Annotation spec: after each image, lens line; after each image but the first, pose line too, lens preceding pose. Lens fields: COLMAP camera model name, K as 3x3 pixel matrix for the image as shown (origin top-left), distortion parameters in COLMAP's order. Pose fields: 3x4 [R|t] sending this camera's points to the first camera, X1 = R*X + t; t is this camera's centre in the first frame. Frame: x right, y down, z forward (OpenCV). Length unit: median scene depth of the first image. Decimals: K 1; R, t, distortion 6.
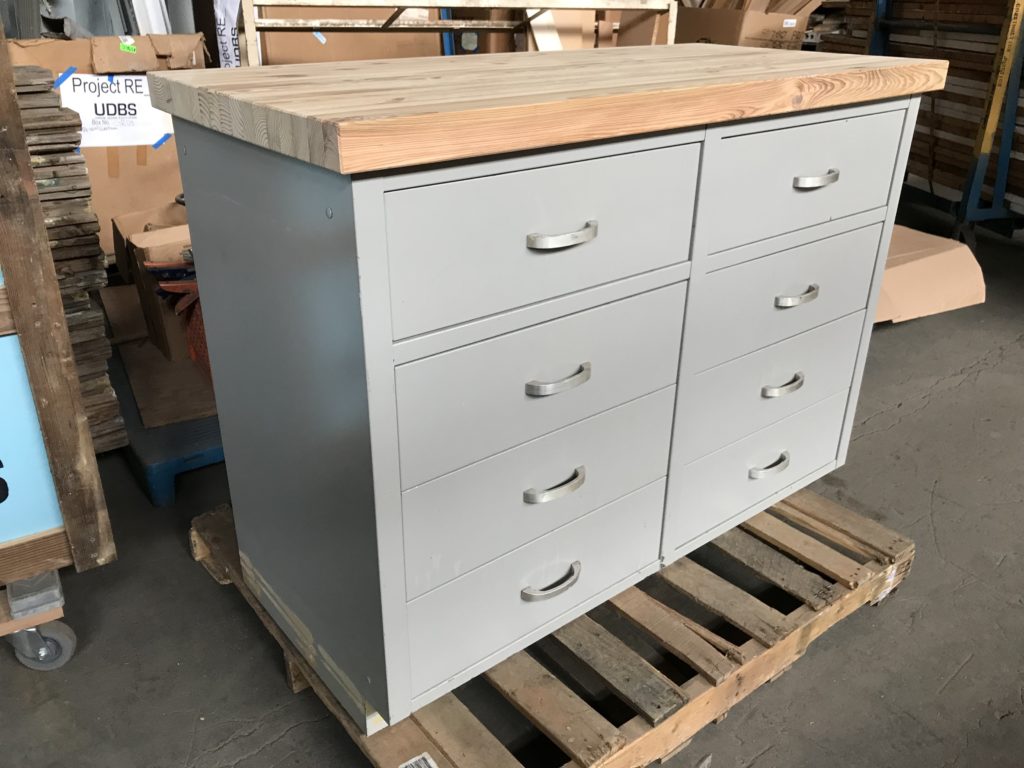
lens RADIAL K [[840.3, 0, 510.1], [0, 840.3, 382.8], [0, 0, 1]] dist [0.012400, 0.002895]
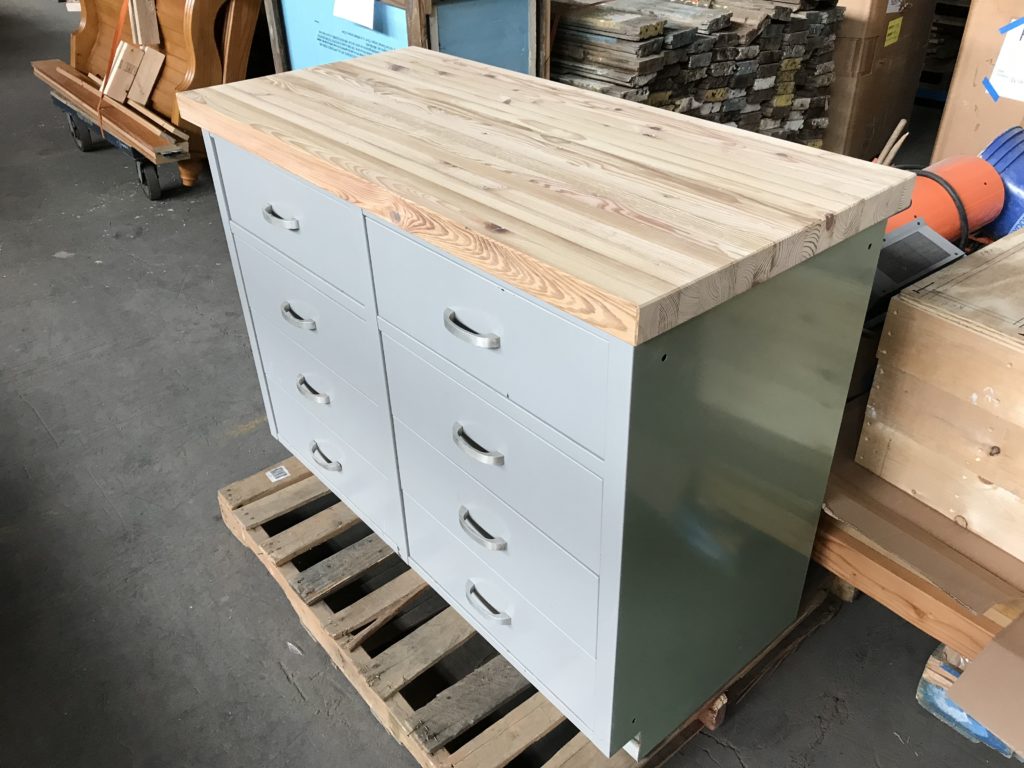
lens RADIAL K [[840.3, 0, 512.4], [0, 840.3, 384.0], [0, 0, 1]] dist [0.012400, 0.002895]
pose [[0.030885, 0.544272, -0.838340, 1.144953], [-0.413320, 0.770624, 0.485083, -0.651108], [0.910062, 0.331521, 0.248759, 0.882275]]
